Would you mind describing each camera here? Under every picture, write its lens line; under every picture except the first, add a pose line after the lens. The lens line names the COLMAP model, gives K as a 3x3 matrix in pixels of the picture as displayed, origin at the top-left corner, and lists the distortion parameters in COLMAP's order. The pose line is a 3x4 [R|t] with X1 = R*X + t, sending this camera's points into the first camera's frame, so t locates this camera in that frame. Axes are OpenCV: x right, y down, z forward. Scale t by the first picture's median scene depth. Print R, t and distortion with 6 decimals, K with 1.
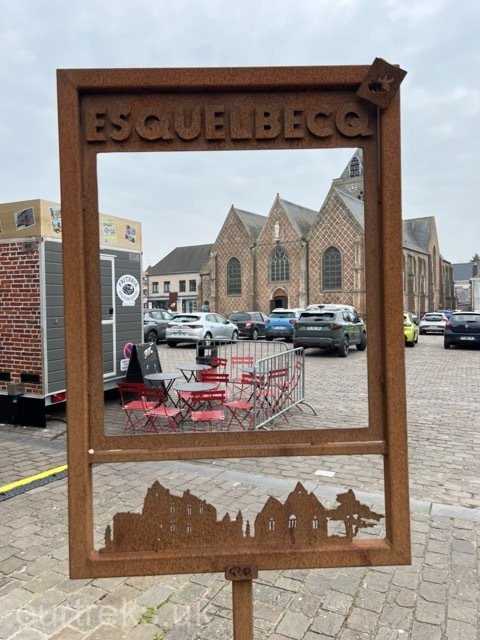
lens RADIAL K [[486.4, 0, 240.4], [0, 486.4, 319.5], [0, 0, 1]] dist [0.000440, 0.000100]
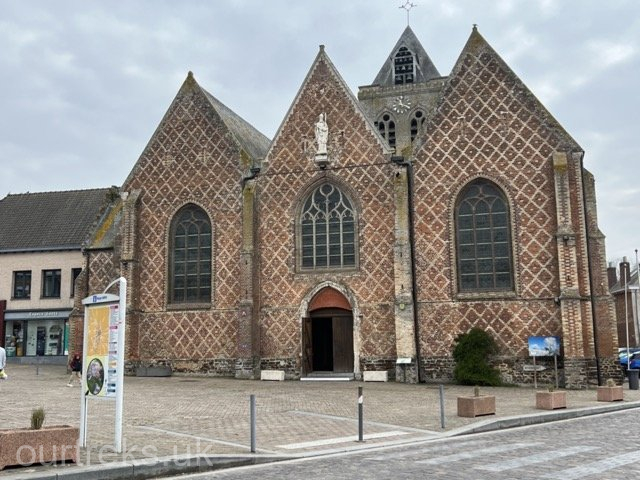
lens RADIAL K [[696.2, 0, 319.2], [0, 696.2, 239.7], [0, 0, 1]] dist [0.053420, 0.000000]
pose [[0.947026, 0.056207, 0.316201, -0.094686], [-0.000392, 0.984767, -0.173876, -0.007163], [-0.321157, 0.164541, 0.932622, 0.498306]]
